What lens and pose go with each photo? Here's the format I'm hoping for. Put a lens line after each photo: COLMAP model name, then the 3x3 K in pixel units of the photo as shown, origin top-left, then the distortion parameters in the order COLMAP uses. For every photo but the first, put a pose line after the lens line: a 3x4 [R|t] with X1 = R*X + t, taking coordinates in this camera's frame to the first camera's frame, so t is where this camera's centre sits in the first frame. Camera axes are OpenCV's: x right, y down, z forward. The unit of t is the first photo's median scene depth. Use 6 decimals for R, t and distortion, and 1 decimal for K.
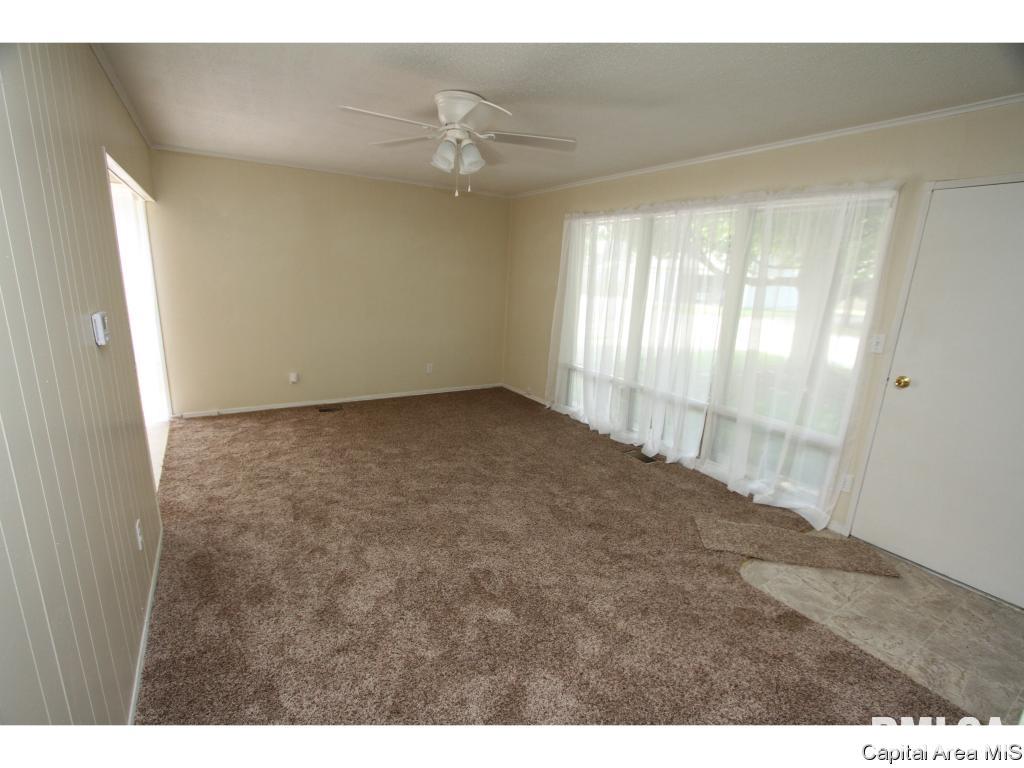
lens RADIAL K [[470.7, 0, 509.9], [0, 470.7, 383.5], [0, 0, 1]] dist [-0.023385, 0.004465]
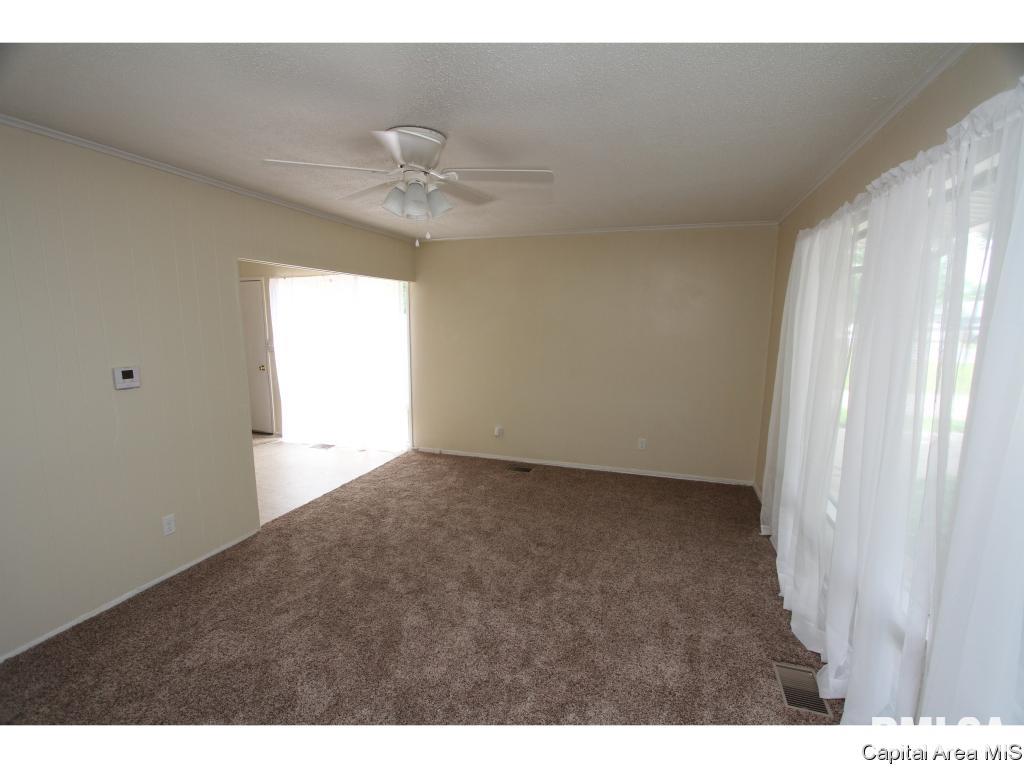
lens RADIAL K [[470.7, 0, 512.1], [0, 470.7, 386.0], [0, 0, 1]] dist [-0.023385, 0.004465]
pose [[0.640621, 0.064638, -0.765132, 0.376369], [-0.155272, 0.986770, -0.046643, -0.072455], [0.751994, 0.148684, 0.642182, 0.361622]]
